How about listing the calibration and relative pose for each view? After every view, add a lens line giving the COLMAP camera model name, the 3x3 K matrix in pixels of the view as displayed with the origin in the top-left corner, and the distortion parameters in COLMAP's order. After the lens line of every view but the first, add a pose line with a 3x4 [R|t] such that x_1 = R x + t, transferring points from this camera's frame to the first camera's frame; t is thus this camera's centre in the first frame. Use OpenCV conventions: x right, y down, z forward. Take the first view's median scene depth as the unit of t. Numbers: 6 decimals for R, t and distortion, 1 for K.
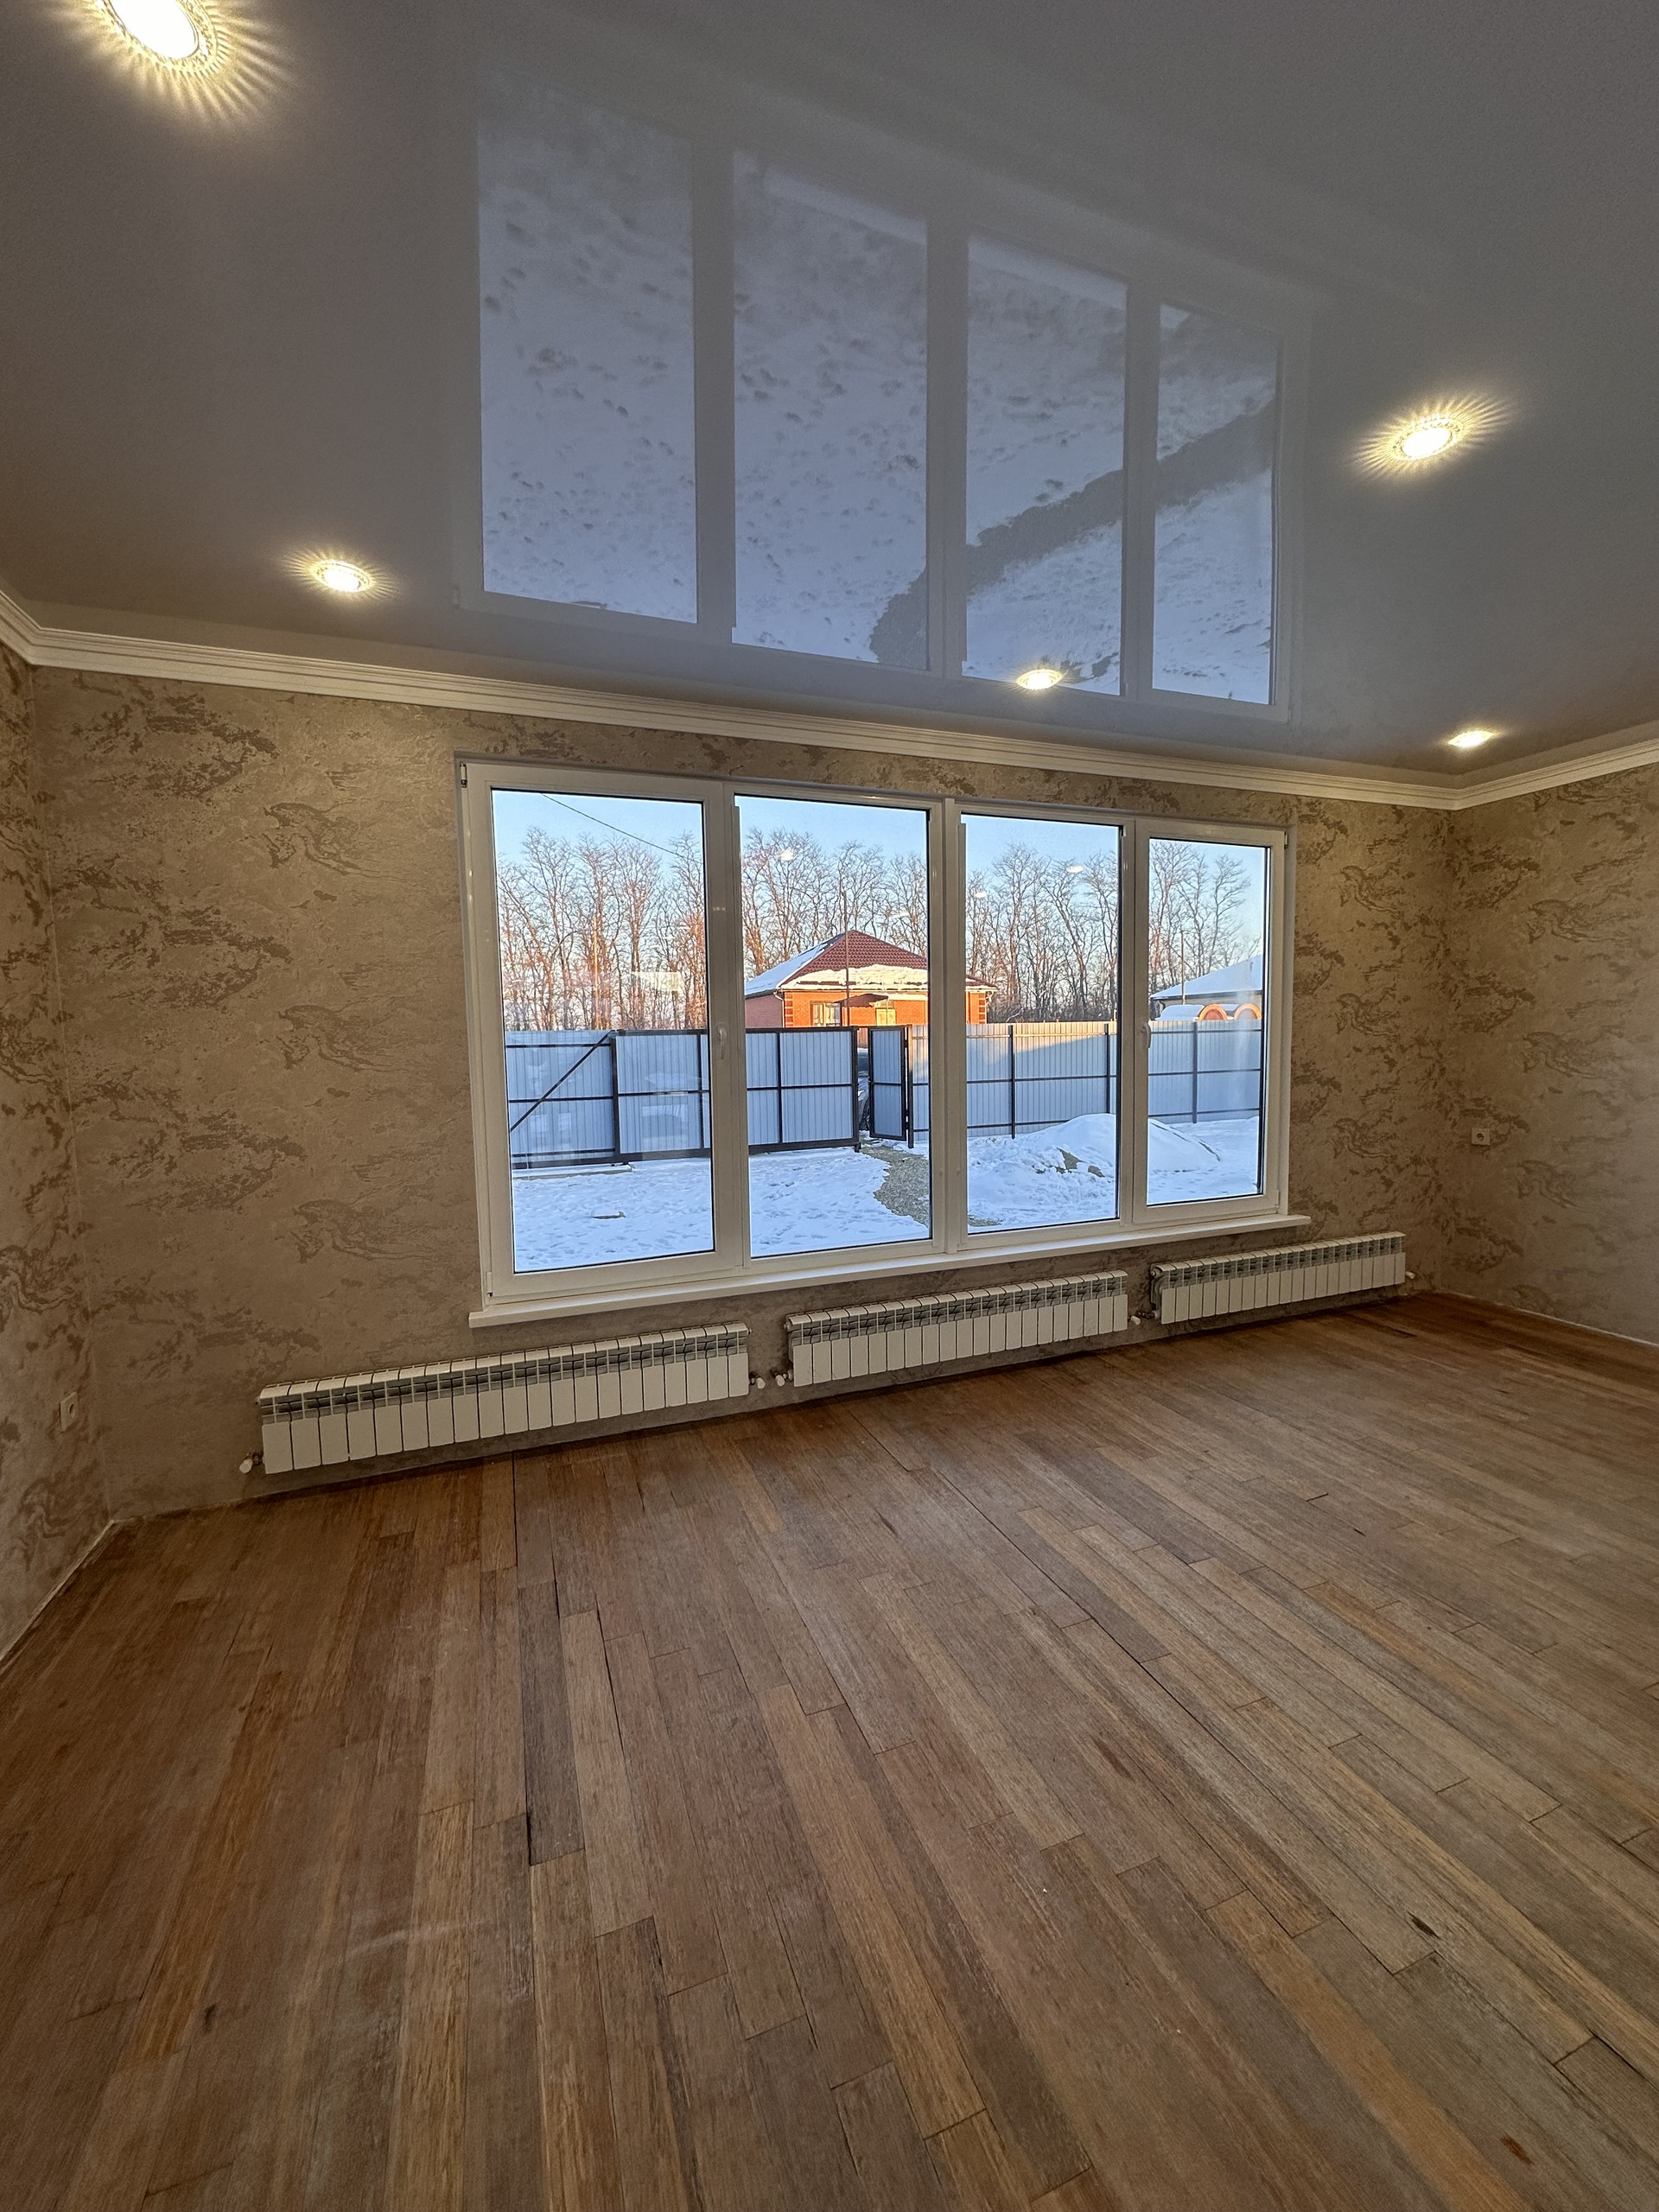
lens RADIAL K [[879.3, 0, 829.5], [0, 879.3, 1106.0], [0, 0, 1]] dist [-0.000643, -0.000001]
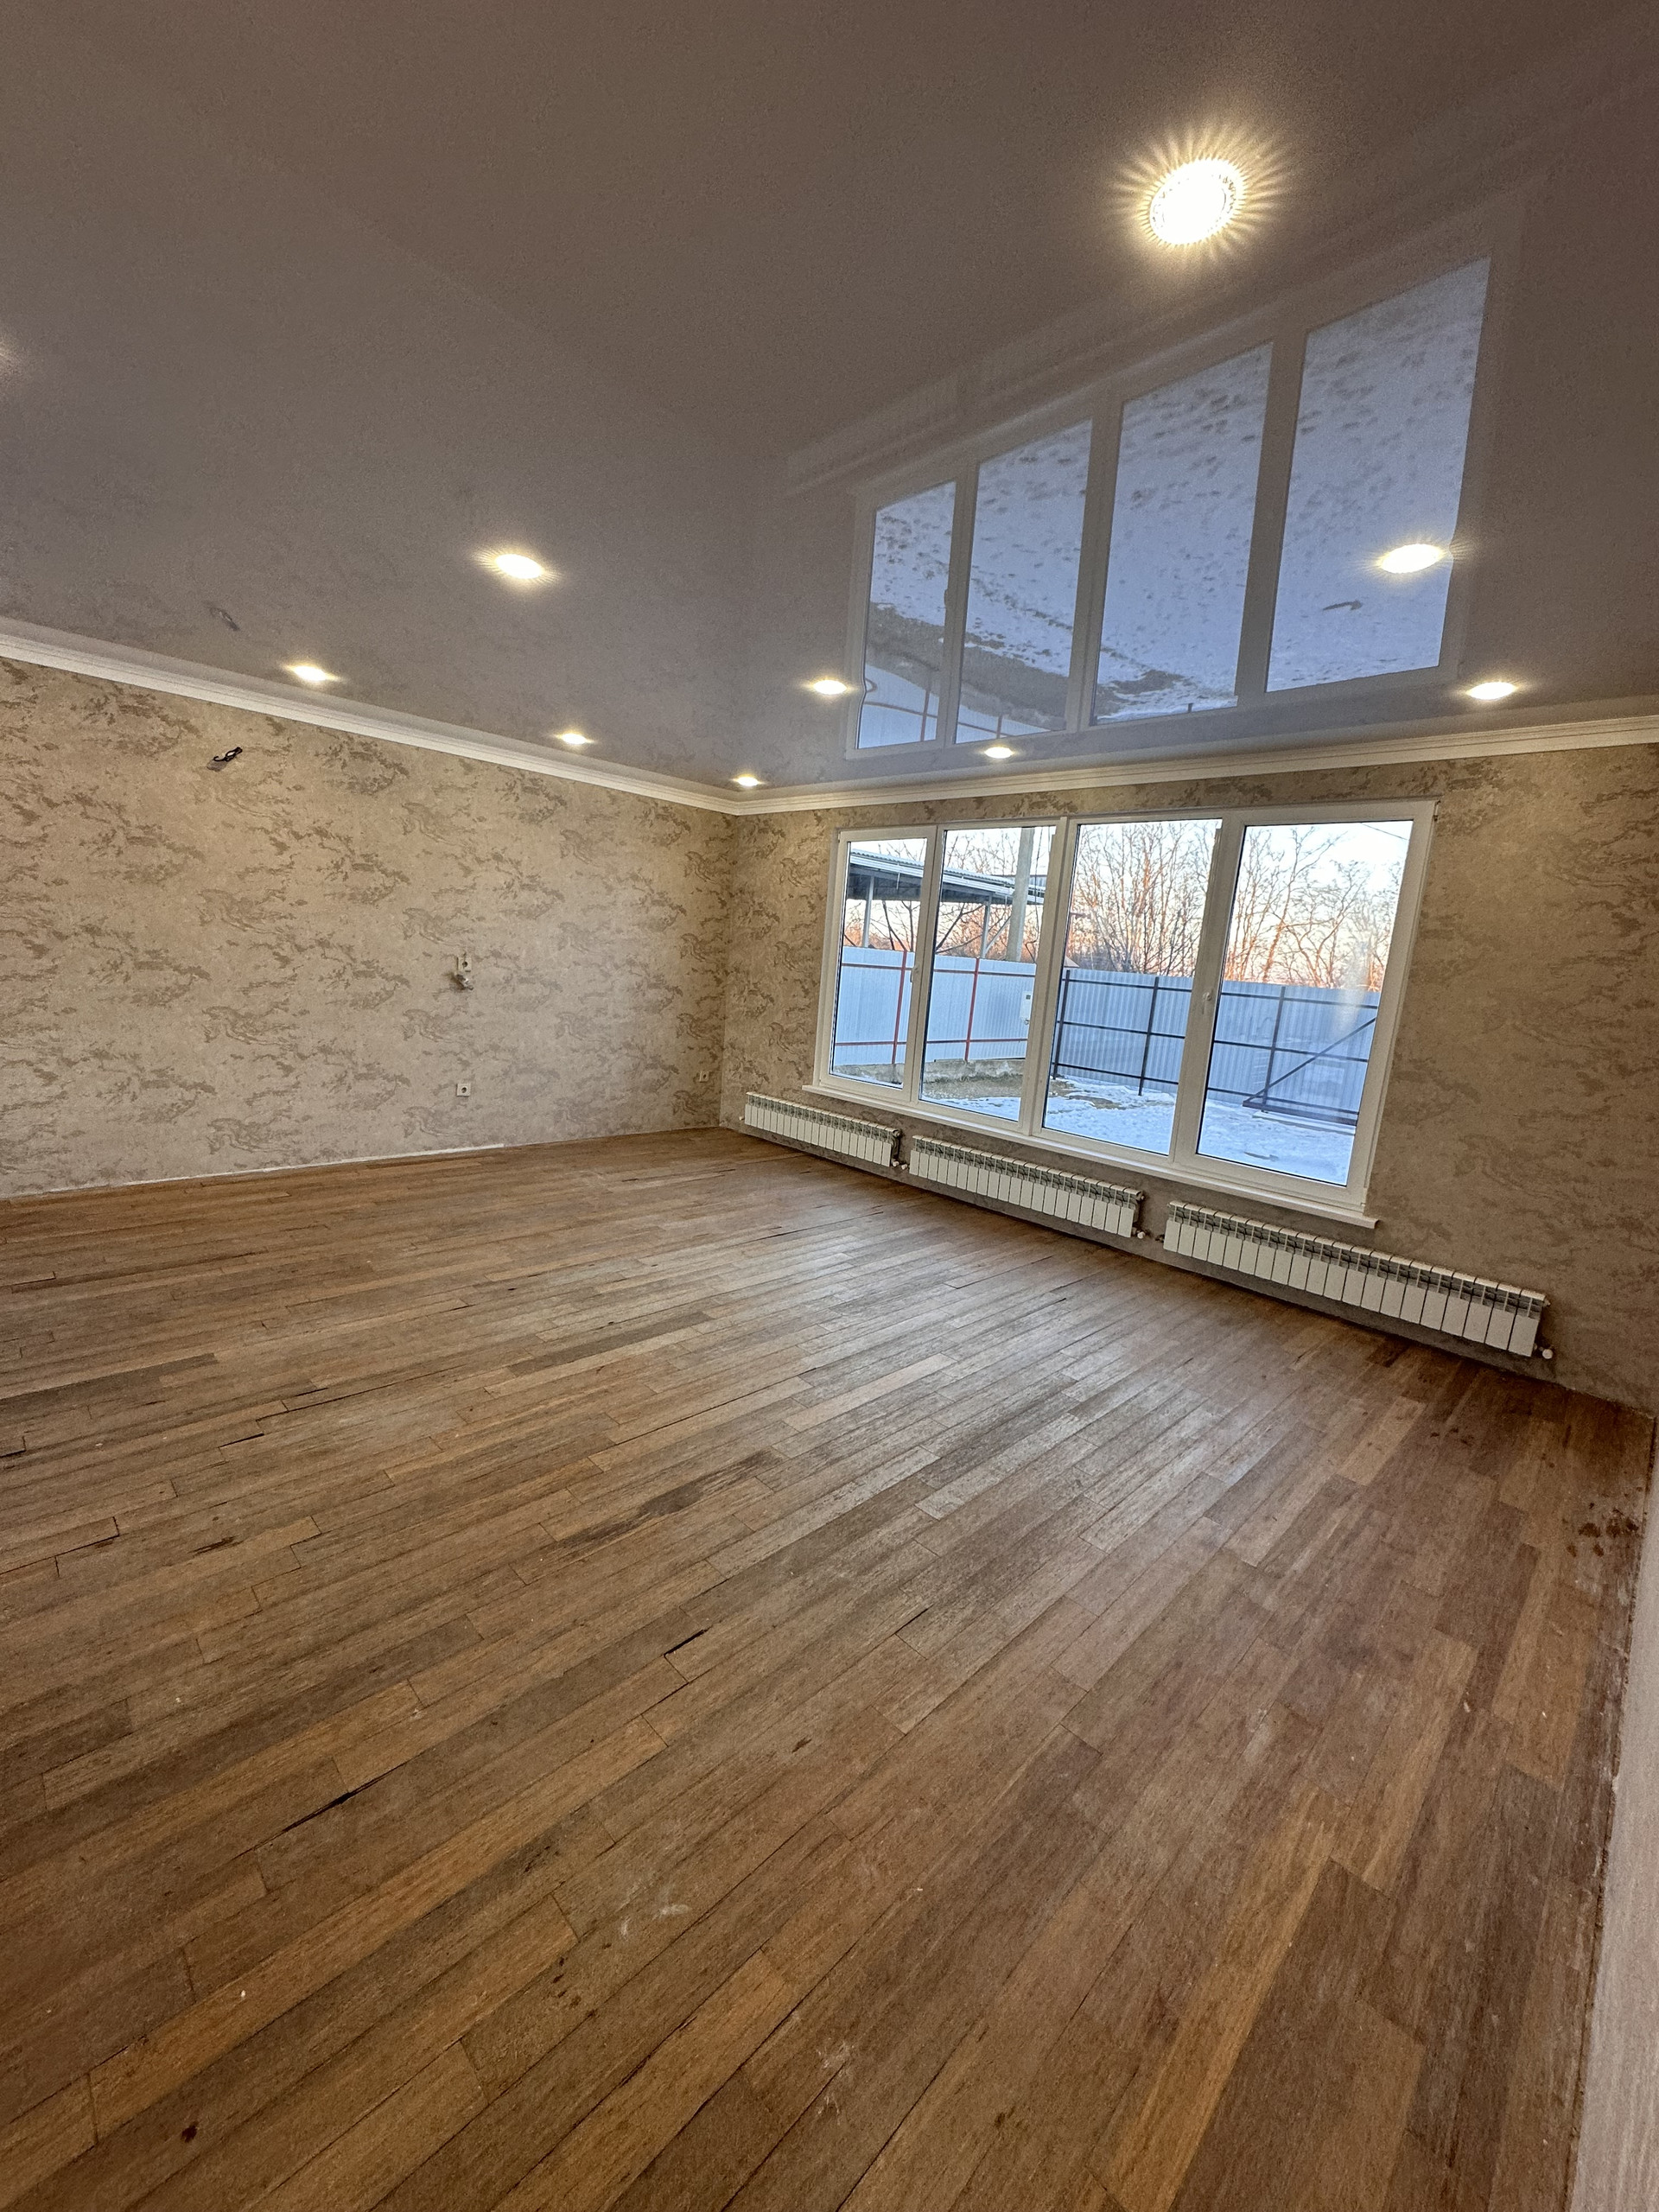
lens RADIAL K [[882.2, 0, 829.5], [0, 882.2, 1106.0], [0, 0, 1]] dist [-0.002999, -0.000166]
pose [[0.404108, 0.208034, -0.890740, 1.255115], [-0.161628, 0.974711, 0.154319, -0.049028], [0.900318, 0.081607, 0.427513, 0.081261]]
